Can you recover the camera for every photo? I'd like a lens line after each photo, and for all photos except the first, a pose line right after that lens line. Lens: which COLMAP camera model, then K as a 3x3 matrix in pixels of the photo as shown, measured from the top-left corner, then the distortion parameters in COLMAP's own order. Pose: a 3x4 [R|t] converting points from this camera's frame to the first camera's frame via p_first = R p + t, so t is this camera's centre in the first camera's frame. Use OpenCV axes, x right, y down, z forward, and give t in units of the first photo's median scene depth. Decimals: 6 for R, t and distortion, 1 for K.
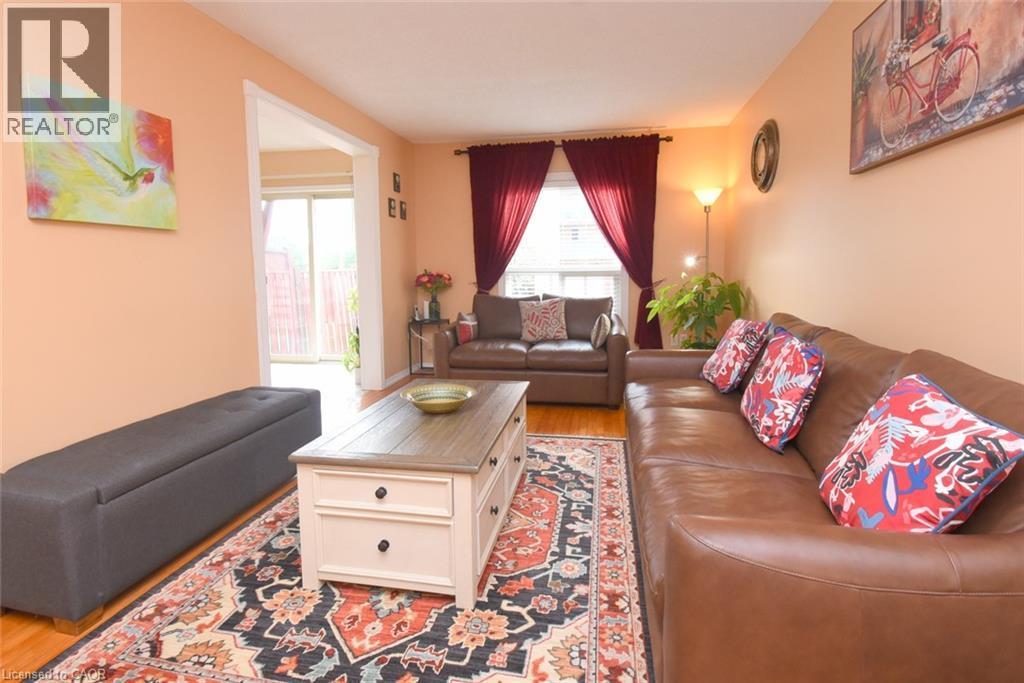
lens RADIAL K [[513.3, 0, 506.9], [0, 513.3, 311.7], [0, 0, 1]] dist [0.005092, -0.018439]
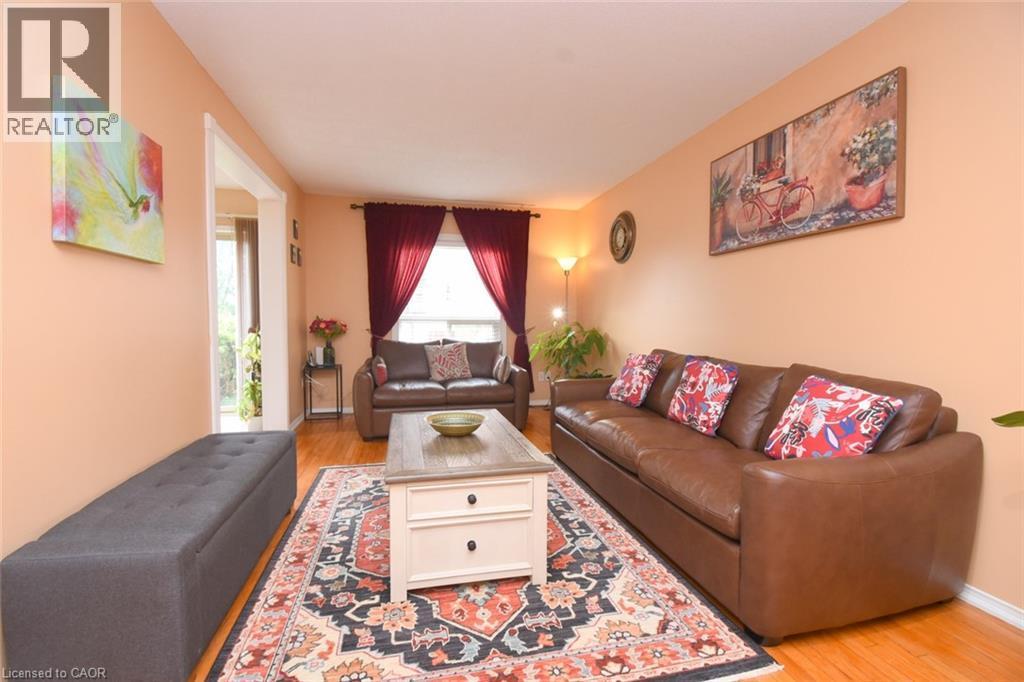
lens RADIAL K [[470.4, 0, 512.0], [0, 470.4, 341.0], [0, 0, 1]] dist [-0.003528, -0.001491]
pose [[0.914317, -0.004352, 0.404976, -0.507540], [0.021425, 0.999062, -0.037634, 0.029454], [-0.404433, 0.043085, 0.913552, -0.027484]]
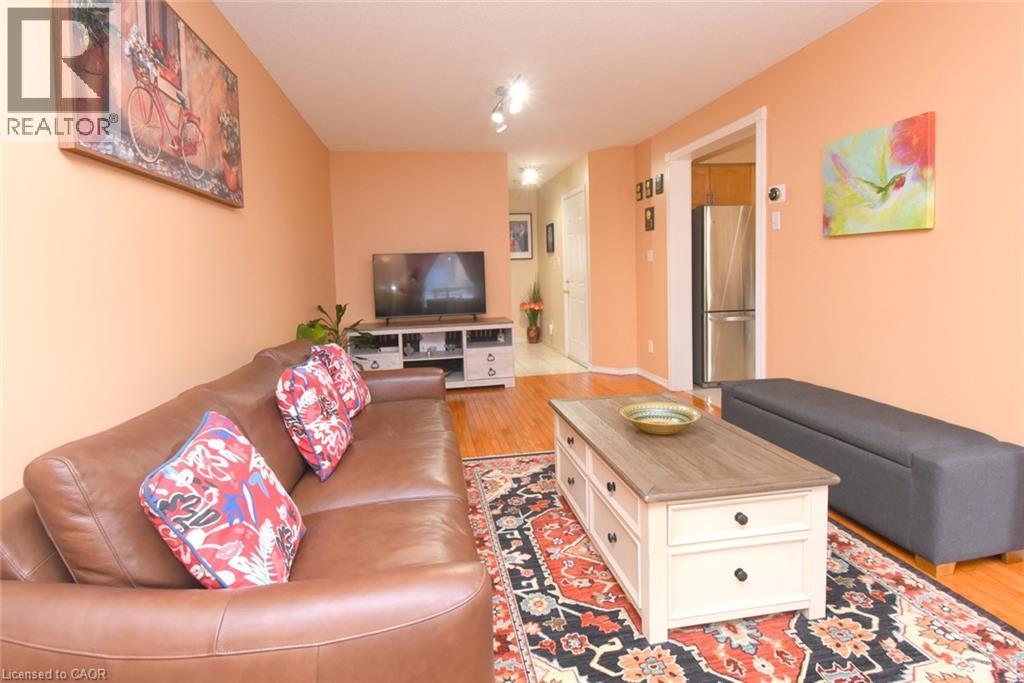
lens RADIAL K [[513.3, 0, 506.9], [0, 513.3, 311.7], [0, 0, 1]] dist [0.005092, -0.018439]
pose [[-0.939386, 0.064775, -0.336688, 0.497240], [0.009876, 0.986696, 0.162276, -0.205660], [0.342720, 0.149115, -0.927528, 1.997635]]
